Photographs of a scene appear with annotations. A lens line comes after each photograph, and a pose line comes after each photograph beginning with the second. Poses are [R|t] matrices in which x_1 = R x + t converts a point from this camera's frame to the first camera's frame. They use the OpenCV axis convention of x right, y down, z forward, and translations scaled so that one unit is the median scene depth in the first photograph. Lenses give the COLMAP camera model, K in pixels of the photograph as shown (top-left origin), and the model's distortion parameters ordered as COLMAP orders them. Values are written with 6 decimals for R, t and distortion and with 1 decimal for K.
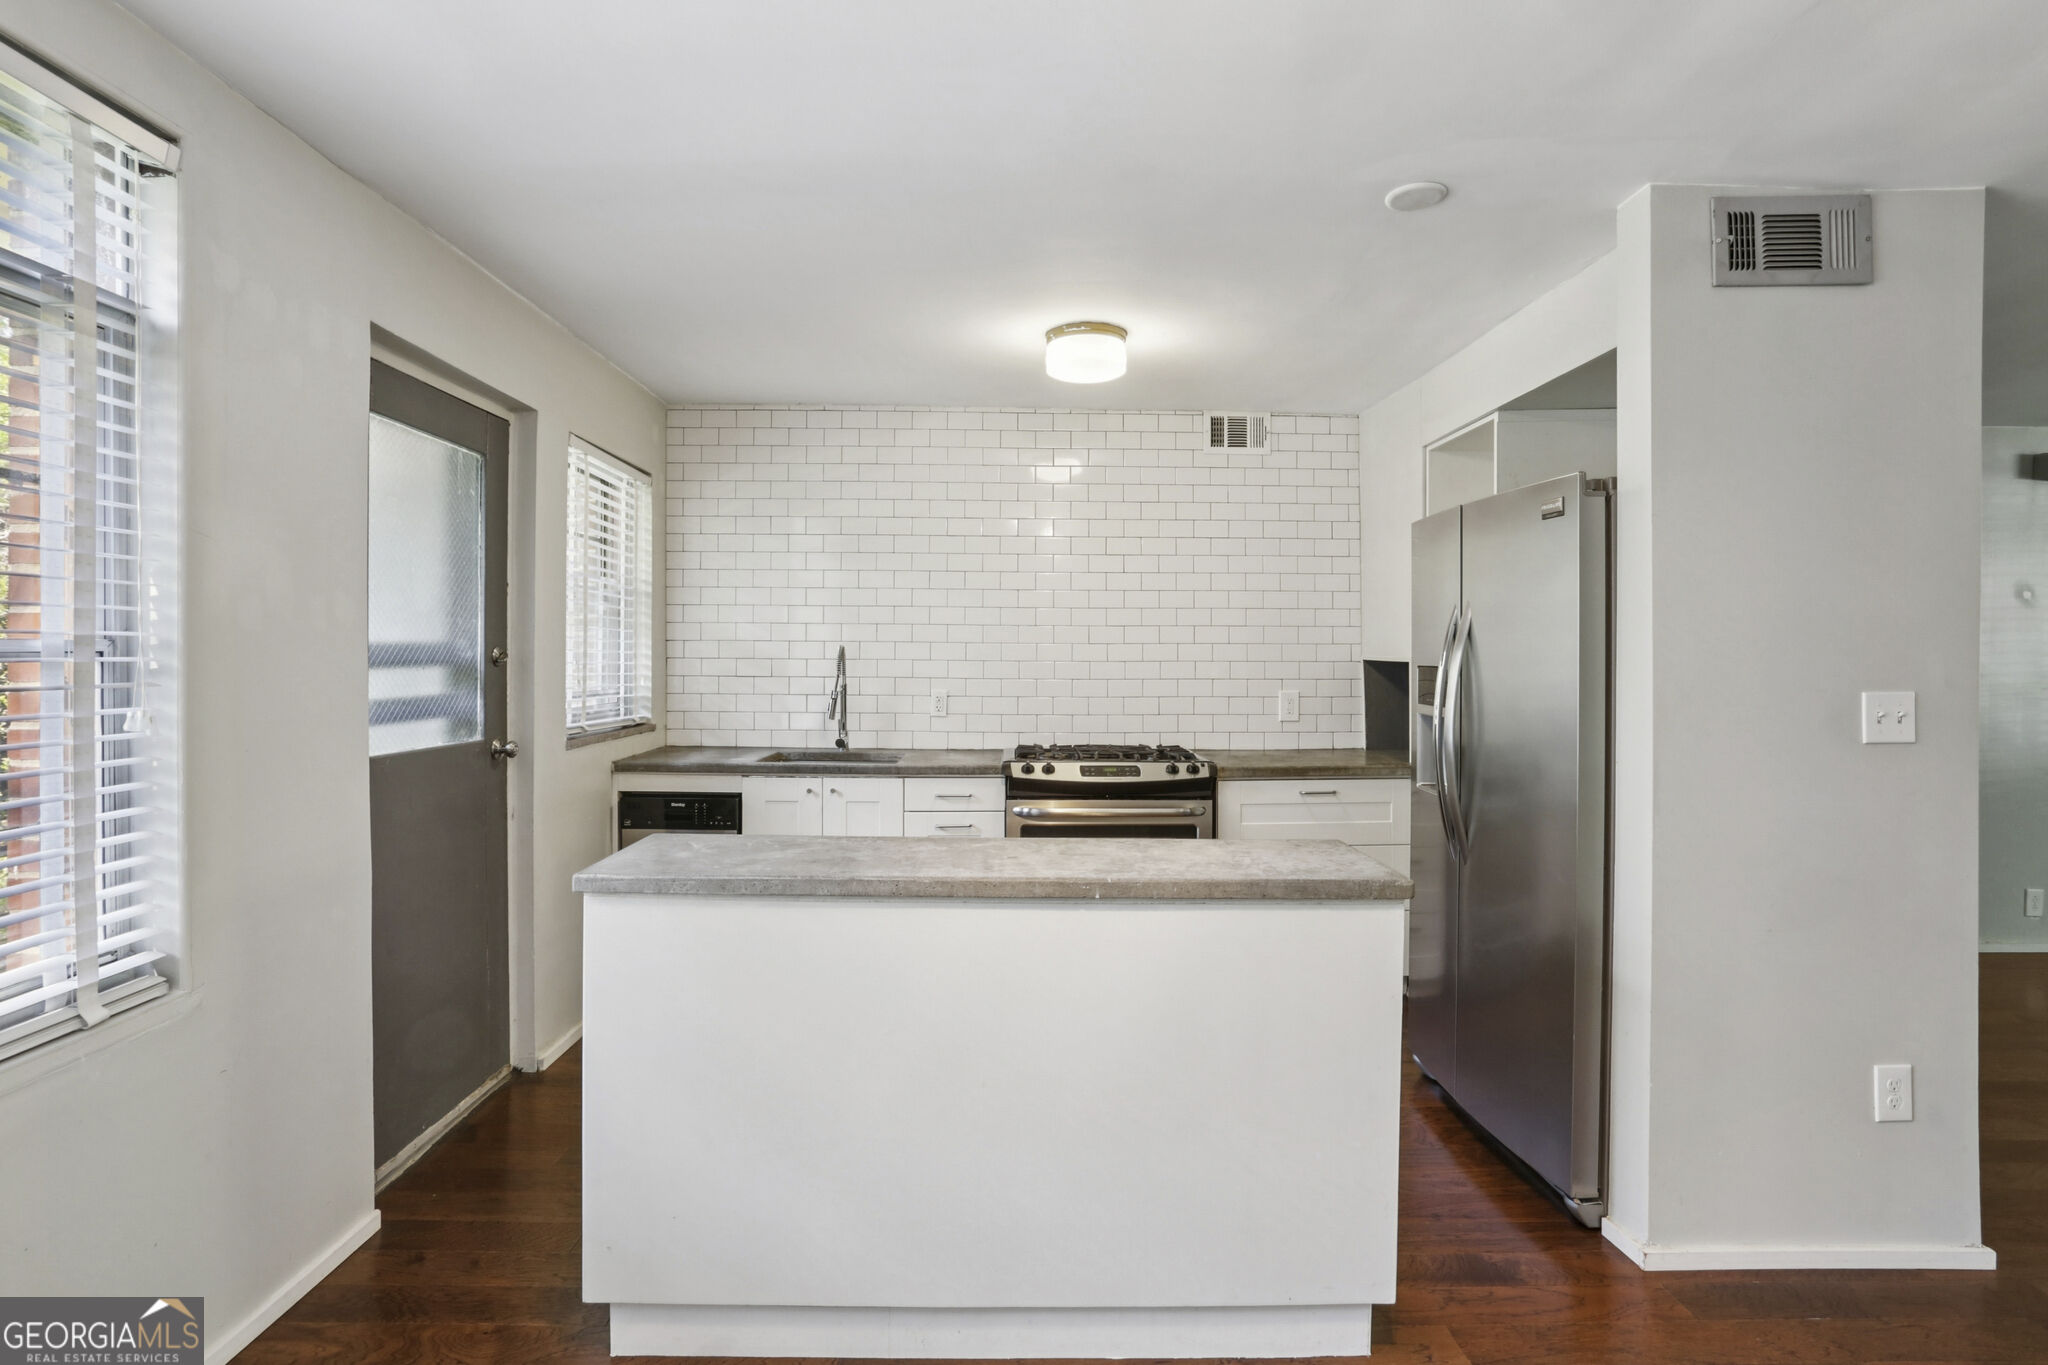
lens RADIAL K [[1000.9, 0, 1025.7], [0, 1000.9, 660.3], [0, 0, 1]] dist [-0.059091, 0.026838]
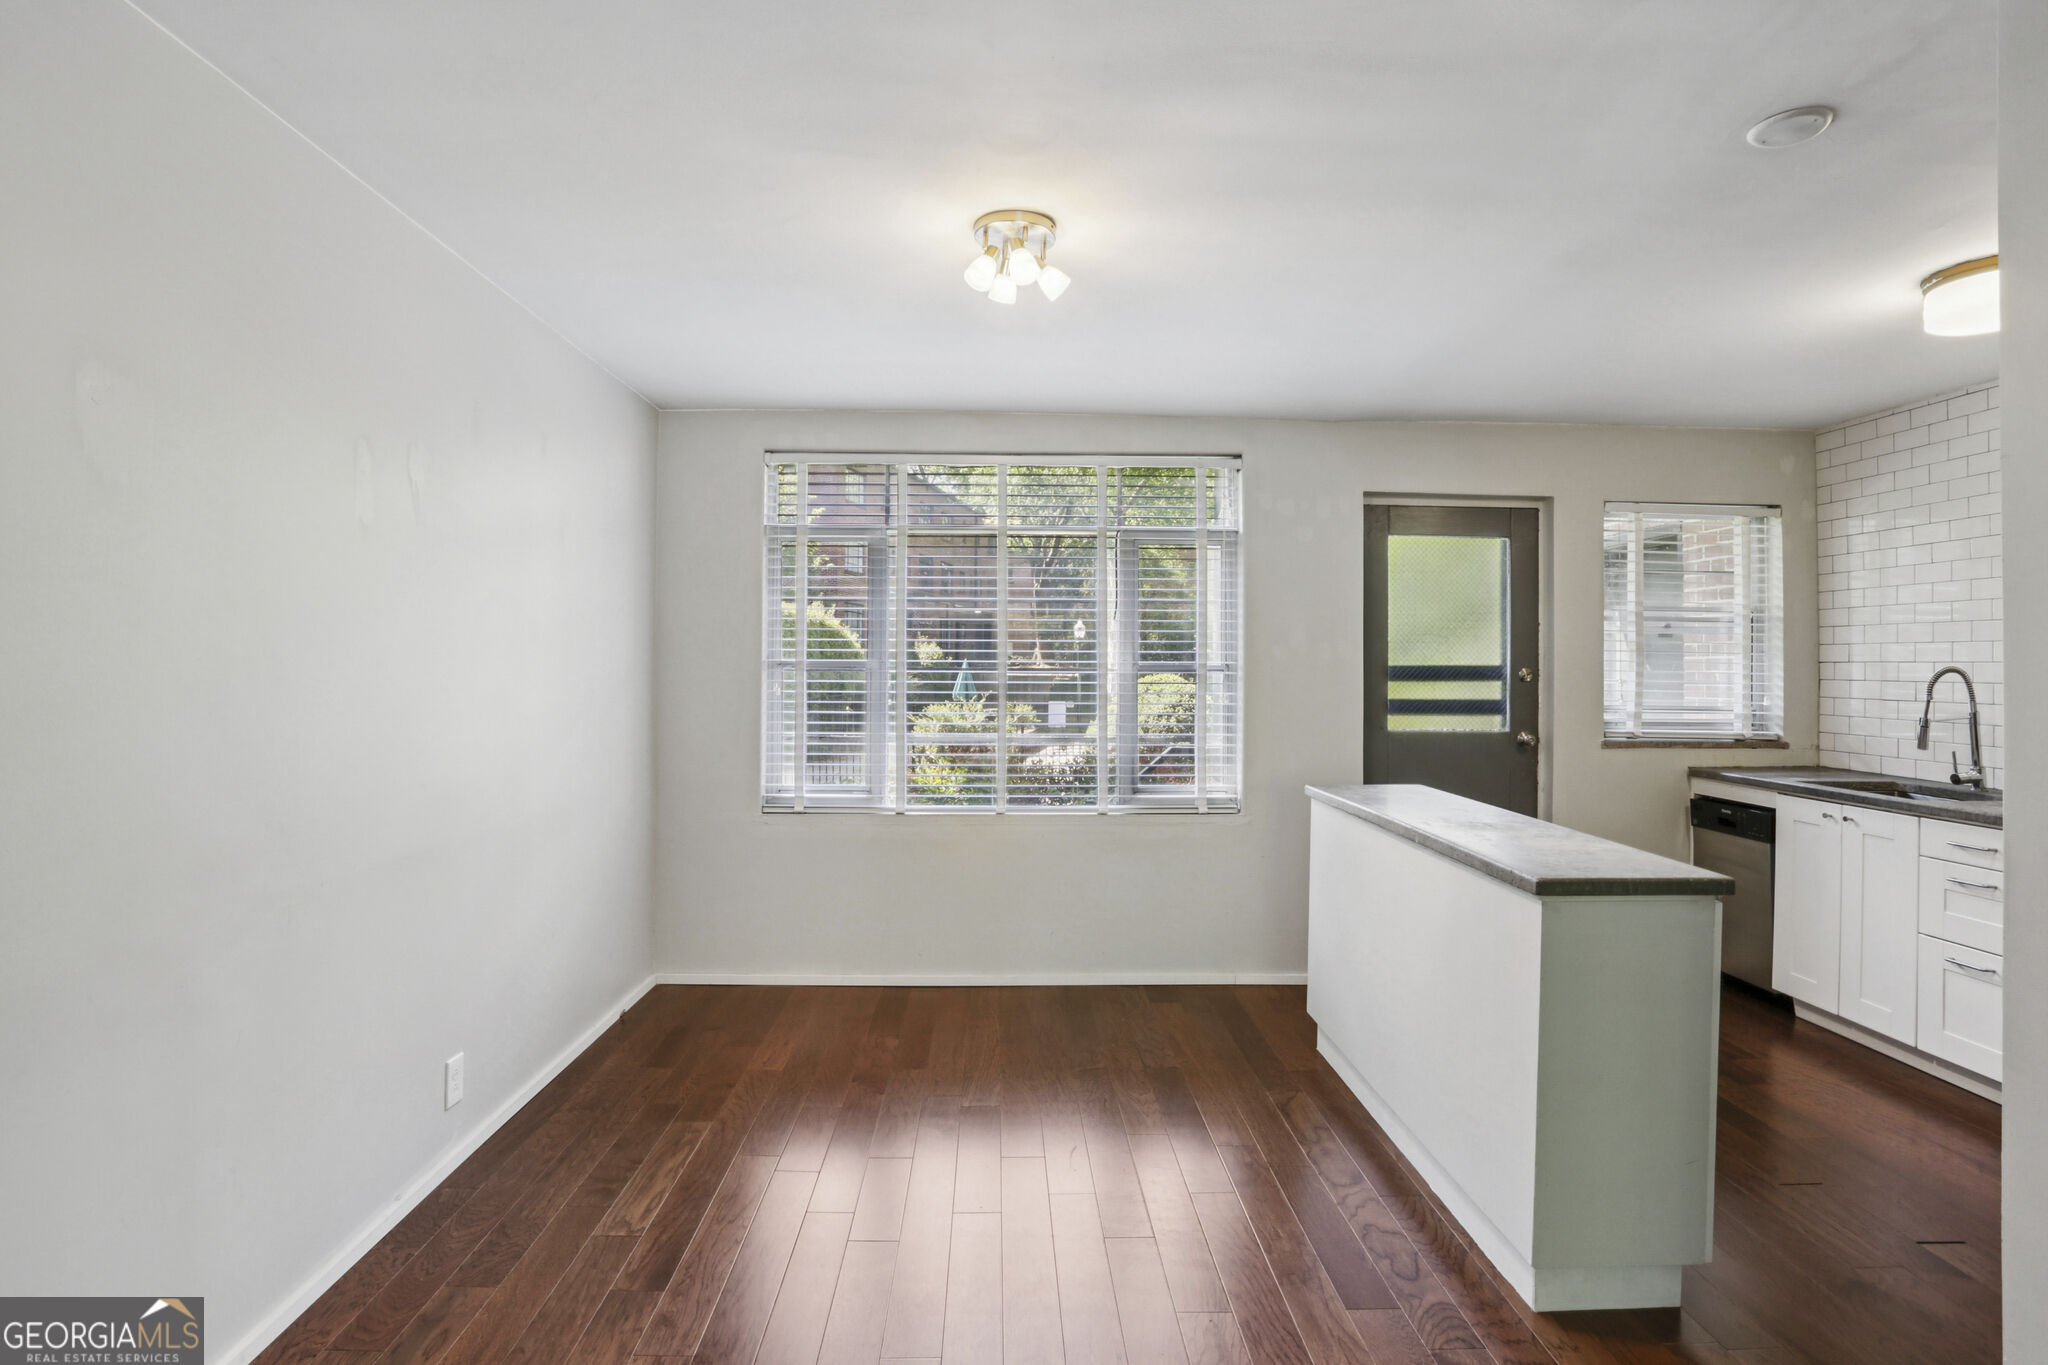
lens RADIAL K [[1000.9, 0, 1042.1], [0, 1000.9, 662.7], [0, 0, 1]] dist [-0.059091, 0.026838]
pose [[0.028213, -0.009543, -0.999556, 0.704832], [-0.014625, 0.999843, -0.009959, 0.002245], [0.999495, 0.014900, 0.028069, 0.203751]]
